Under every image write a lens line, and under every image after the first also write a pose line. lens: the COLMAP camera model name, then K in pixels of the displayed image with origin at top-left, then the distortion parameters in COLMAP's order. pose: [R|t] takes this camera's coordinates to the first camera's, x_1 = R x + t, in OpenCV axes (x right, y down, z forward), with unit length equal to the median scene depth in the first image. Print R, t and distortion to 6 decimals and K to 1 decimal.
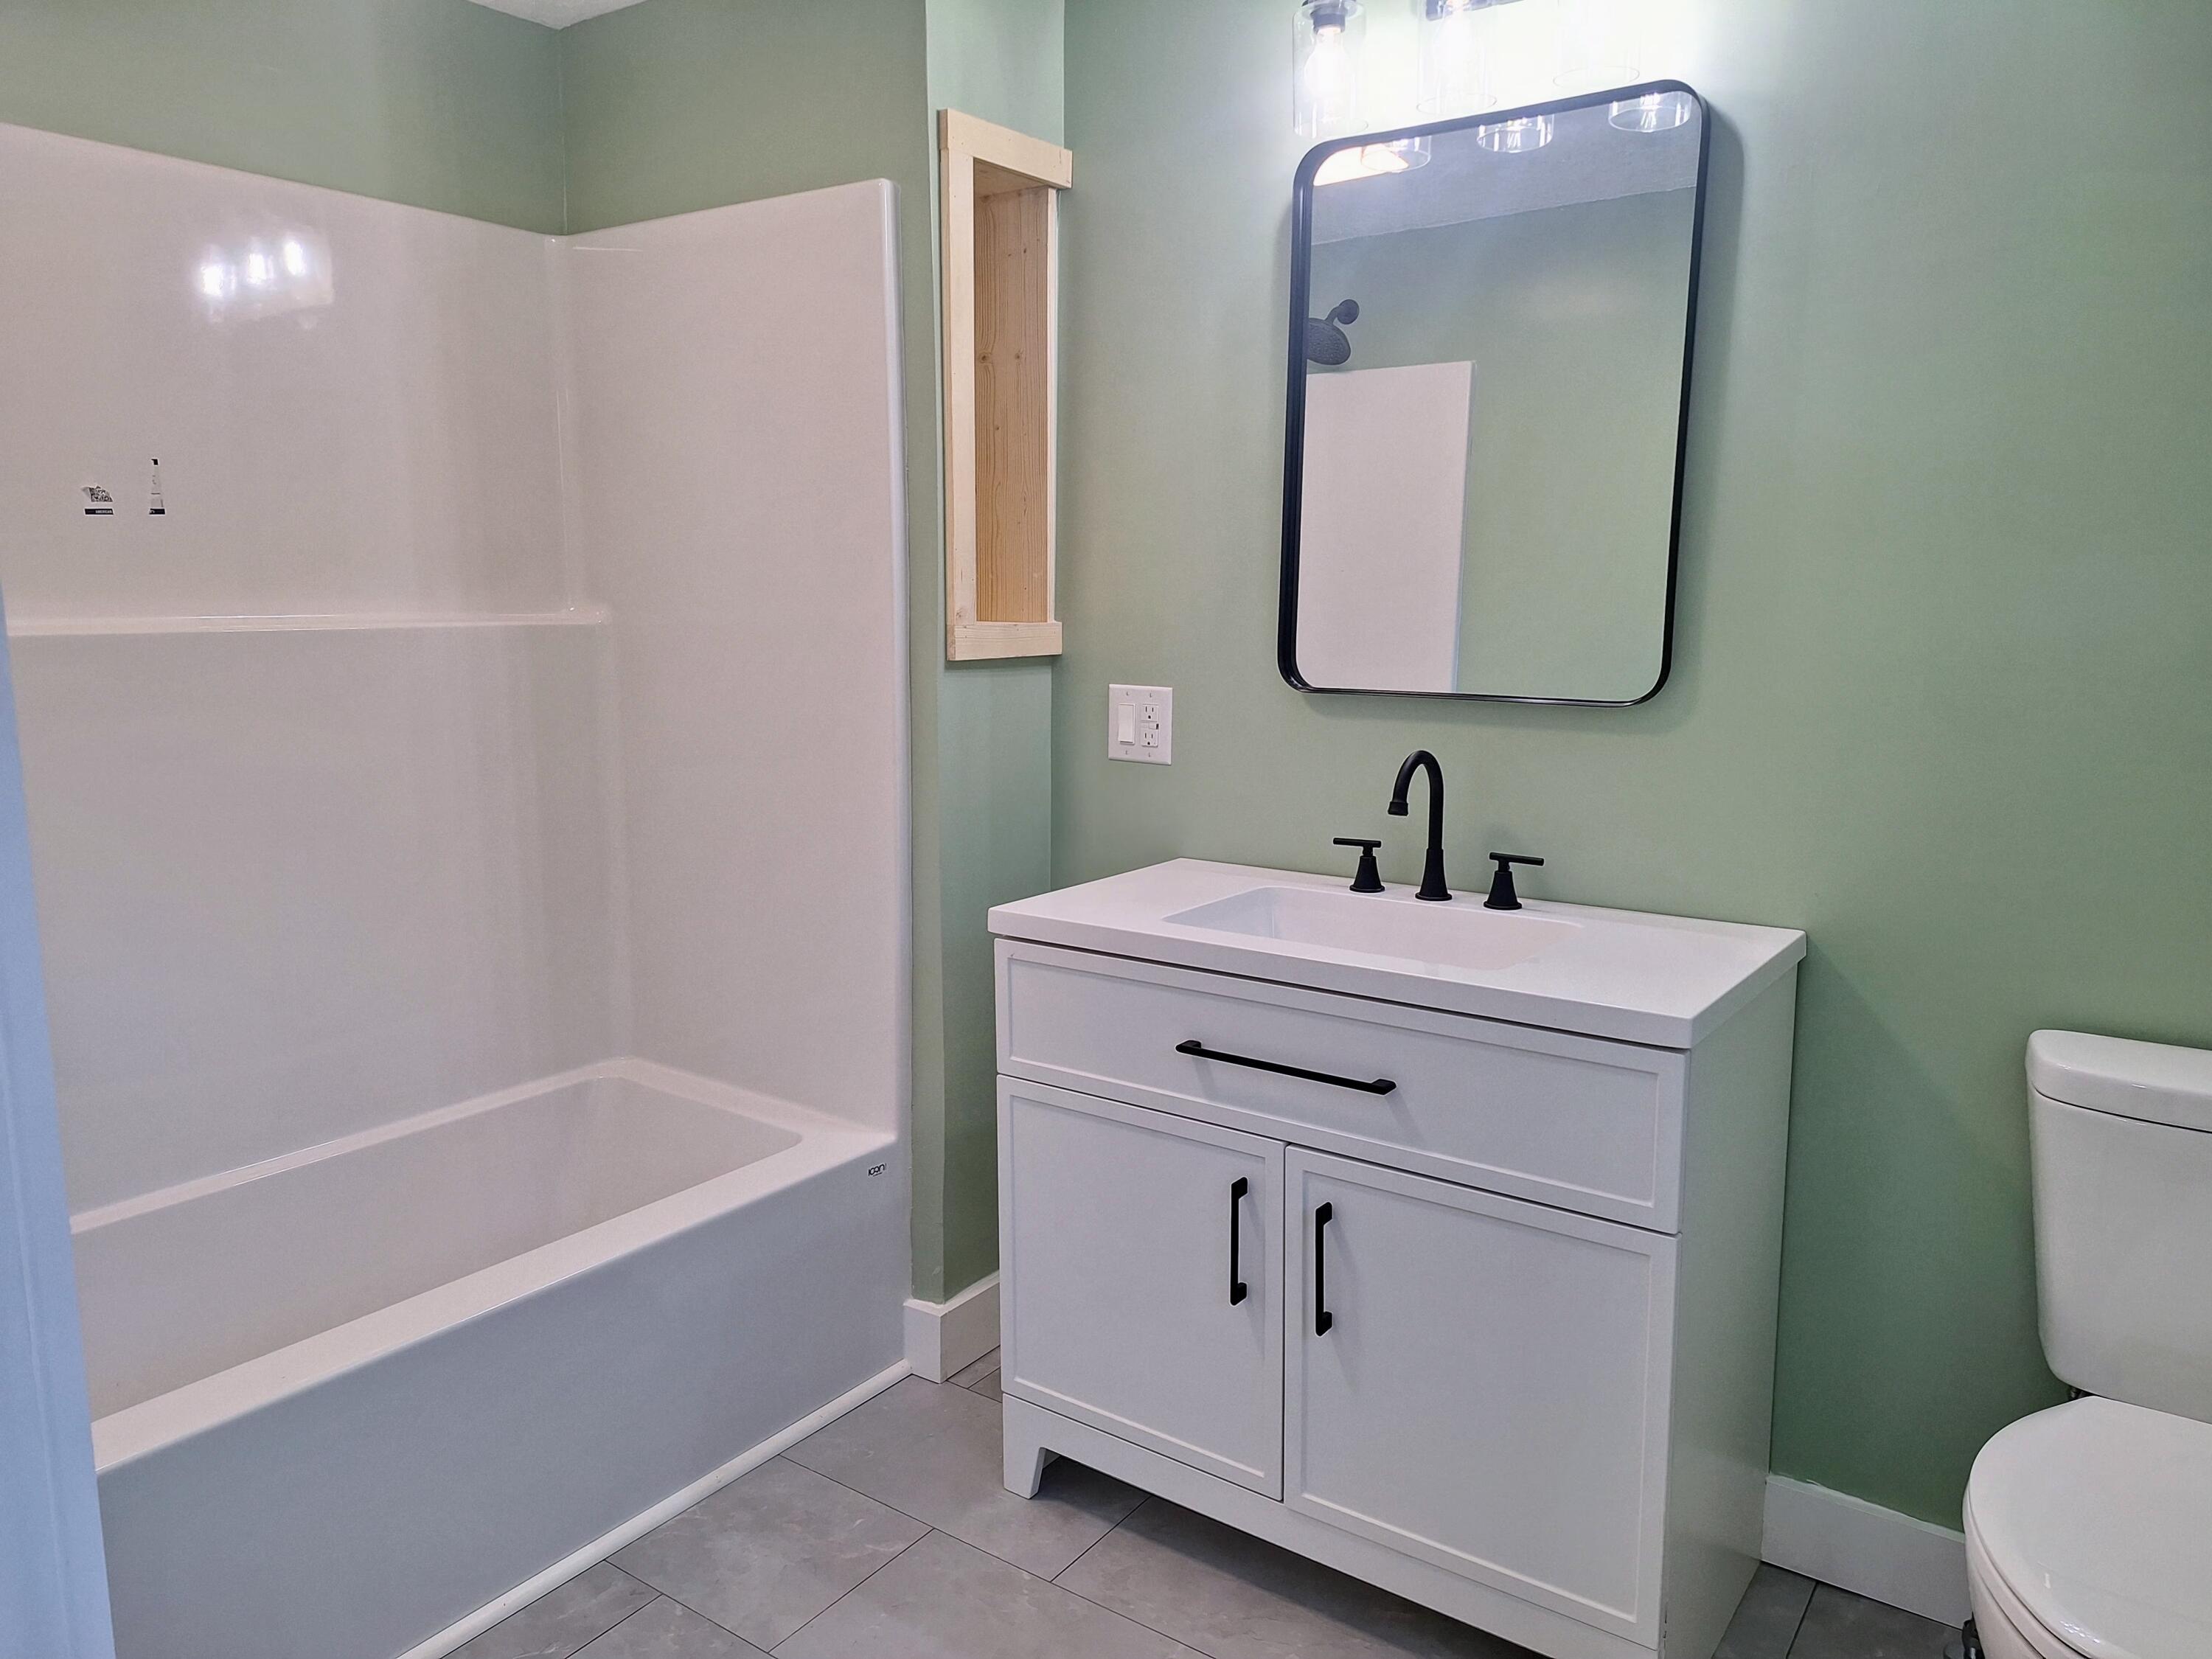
lens RADIAL K [[1558.6, 0, 1111.9], [0, 1558.6, 838.4], [0, 0, 1]] dist [0.146421, -0.190233]
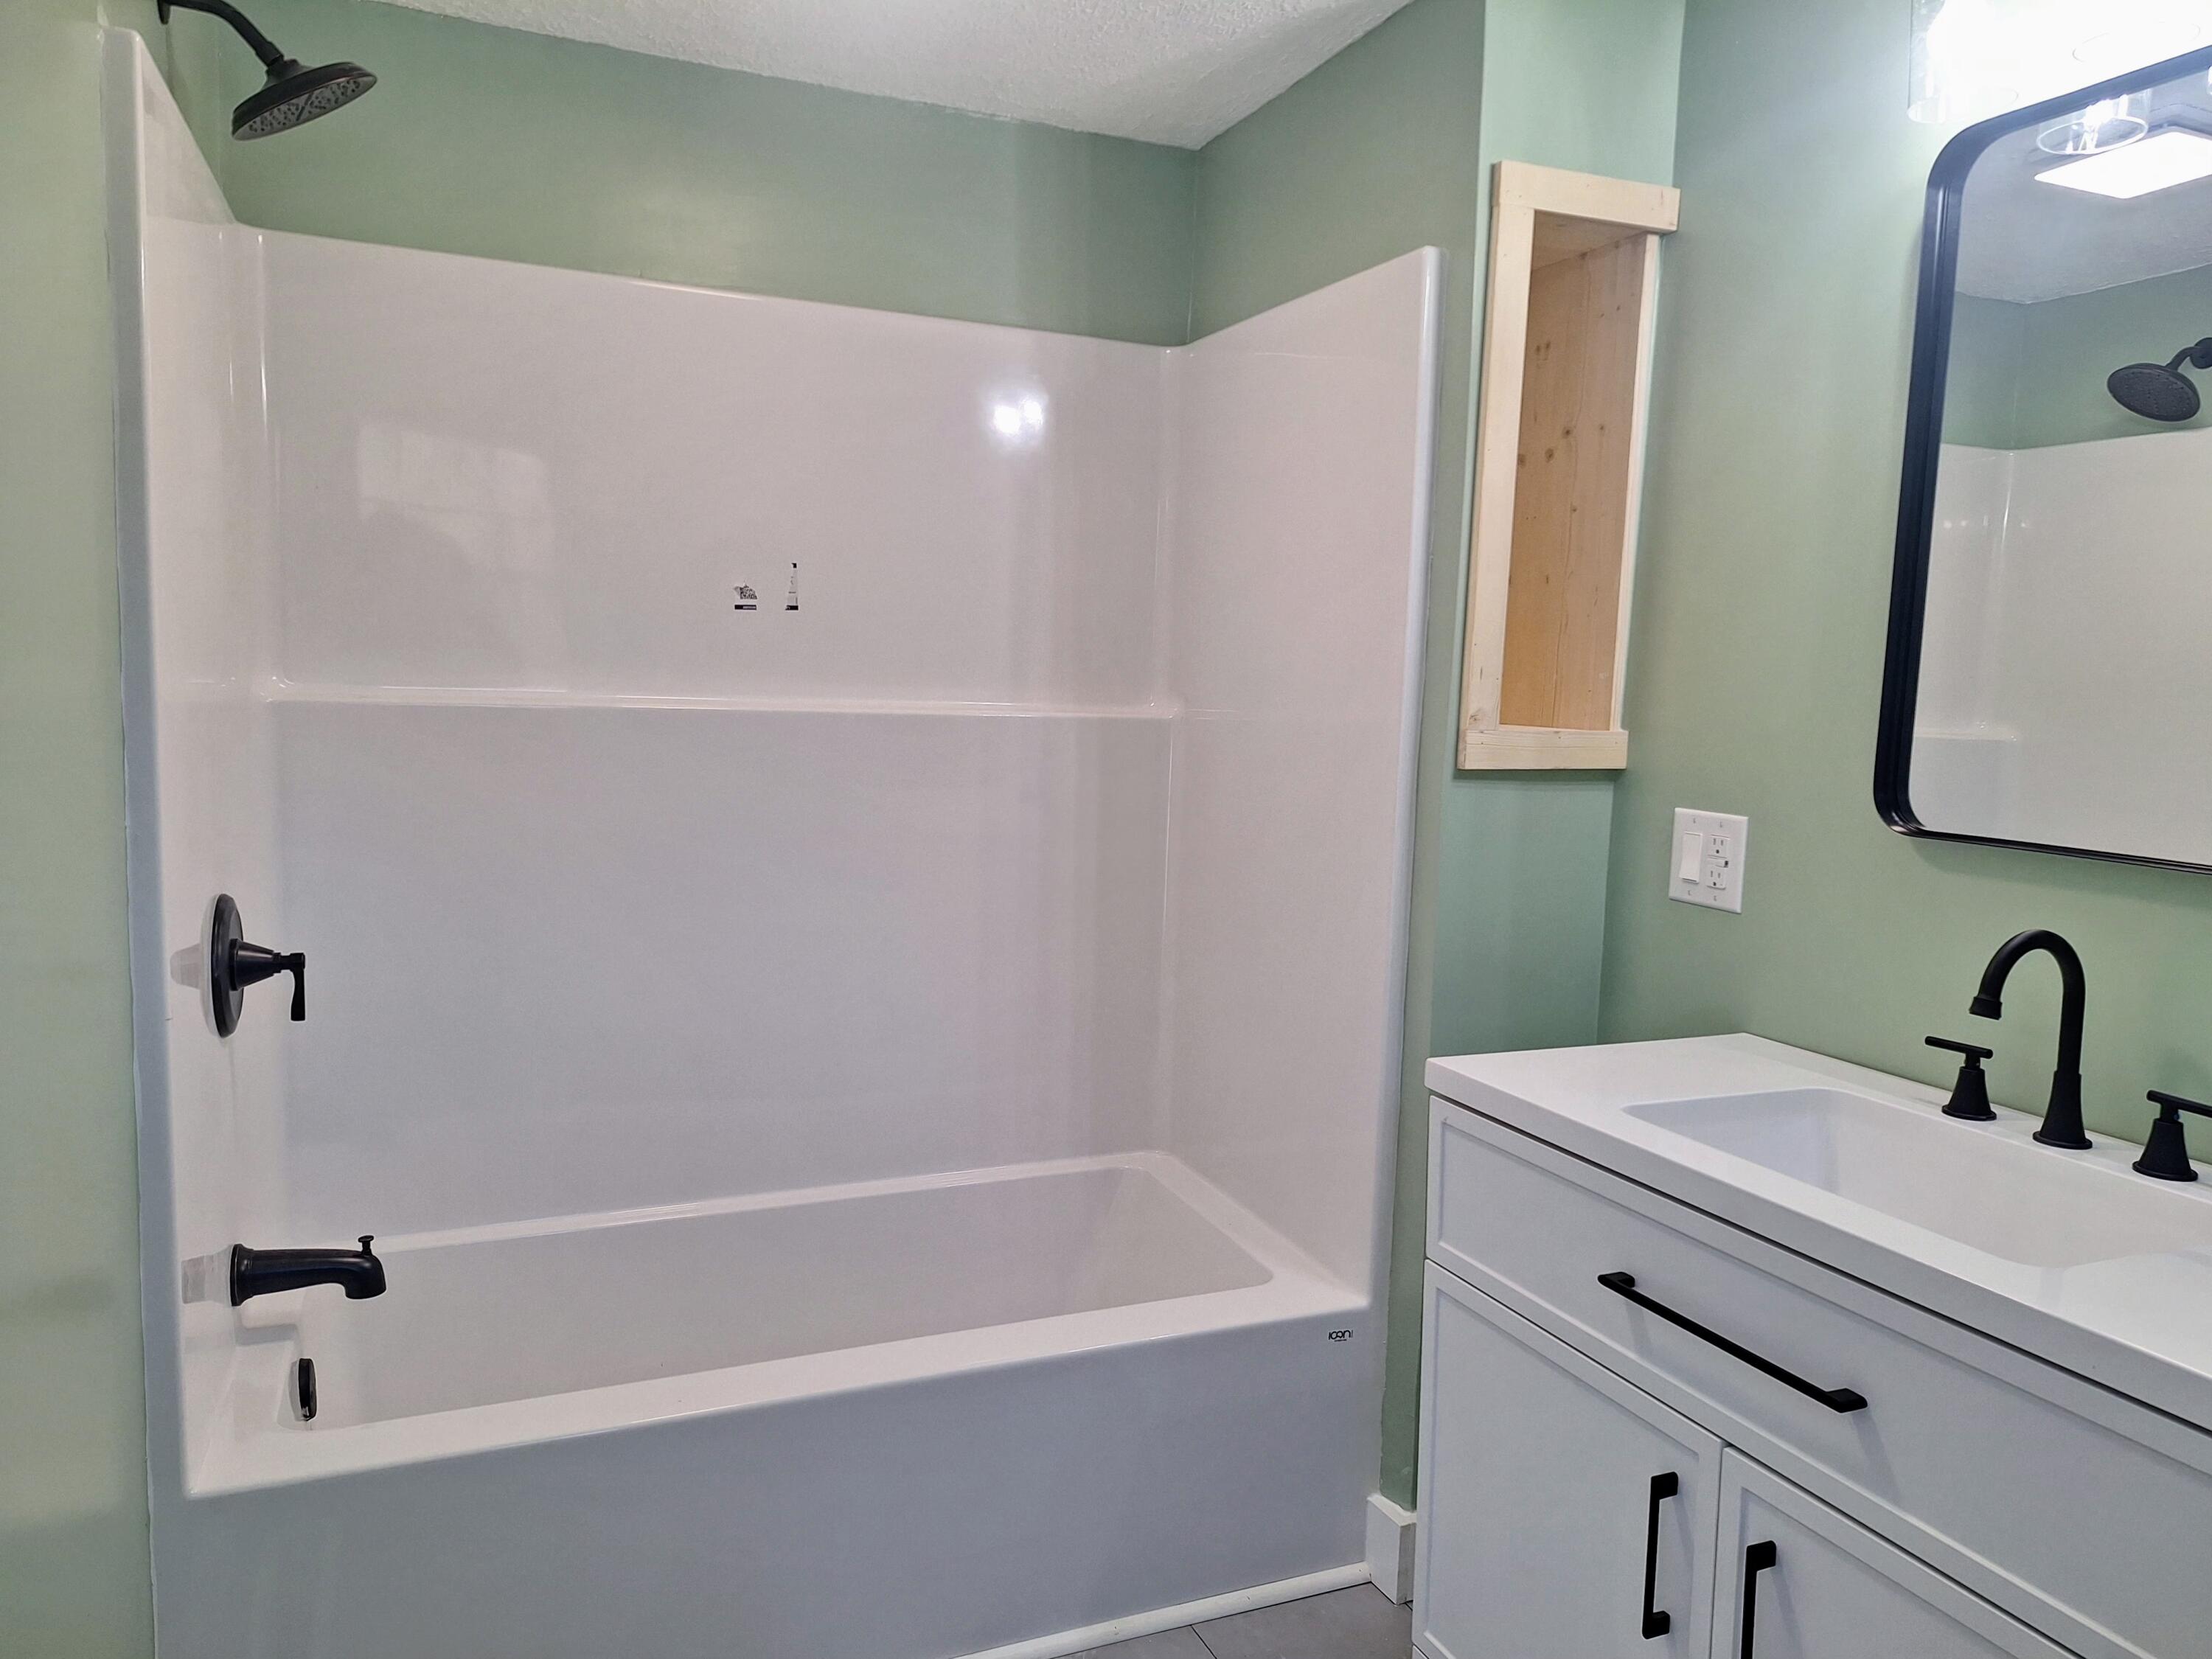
lens RADIAL K [[1555.6, 0, 1106.4], [0, 1555.6, 819.2], [0, 0, 1]] dist [0.090094, -0.093014]
pose [[0.853598, 0.070694, -0.516113, 0.179386], [-0.110040, 0.992862, -0.045998, -0.023356], [0.509177, 0.096057, 0.855285, 0.151306]]
